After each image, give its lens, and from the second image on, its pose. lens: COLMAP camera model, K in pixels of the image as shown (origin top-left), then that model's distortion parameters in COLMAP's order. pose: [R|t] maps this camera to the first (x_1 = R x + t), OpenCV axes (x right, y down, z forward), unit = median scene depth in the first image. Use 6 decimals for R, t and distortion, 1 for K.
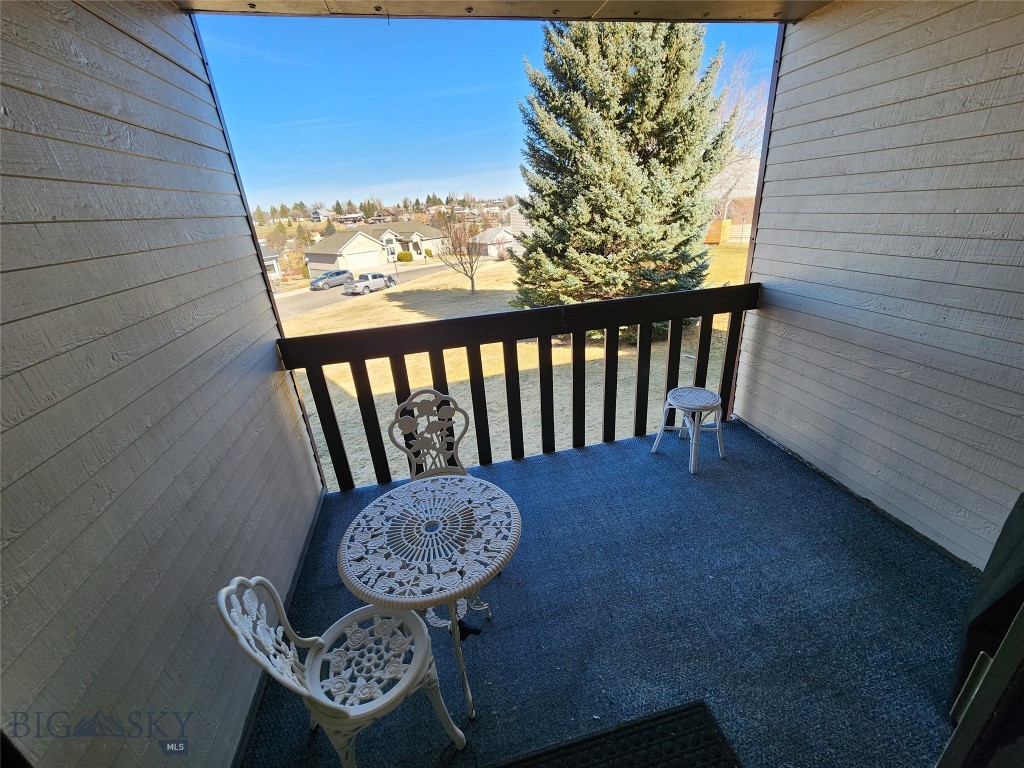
lens RADIAL K [[424.2, 0, 513.8], [0, 424.2, 378.9], [0, 0, 1]] dist [0.003481, 0.000205]
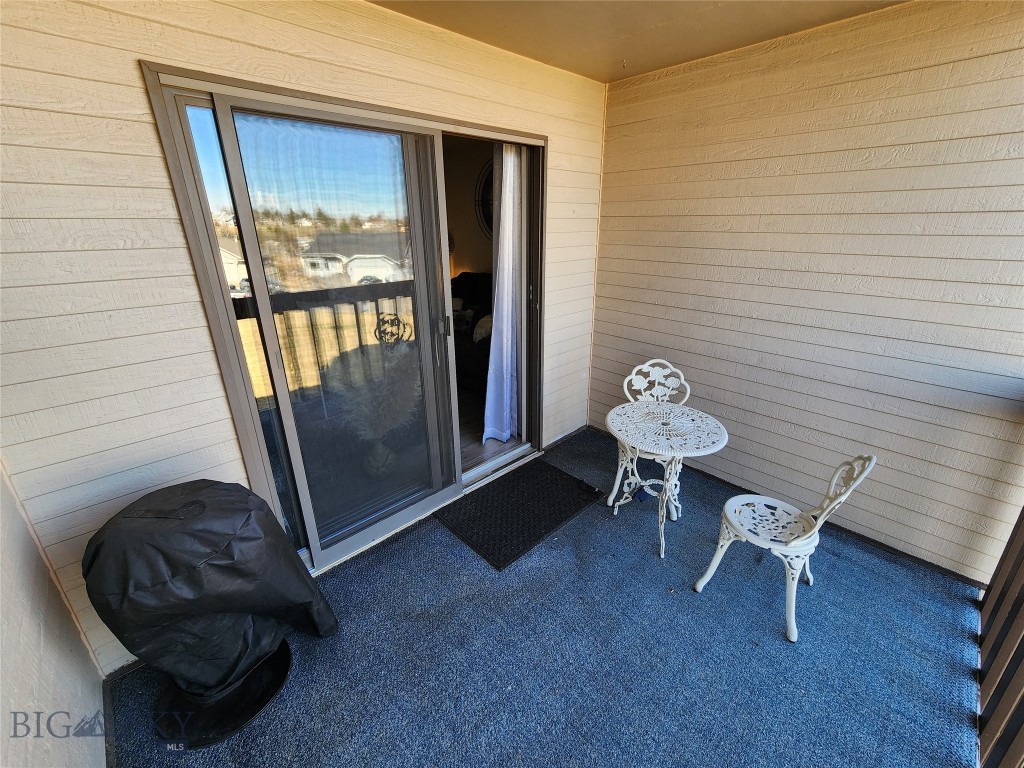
lens RADIAL K [[424.2, 0, 514.3], [0, 424.2, 378.1], [0, 0, 1]] dist [0.003481, 0.000205]
pose [[-0.851642, 0.245662, -0.462987, 0.832975], [-0.138882, 0.746004, 0.651299, -0.616716], [0.505389, 0.618973, -0.601210, 1.365264]]
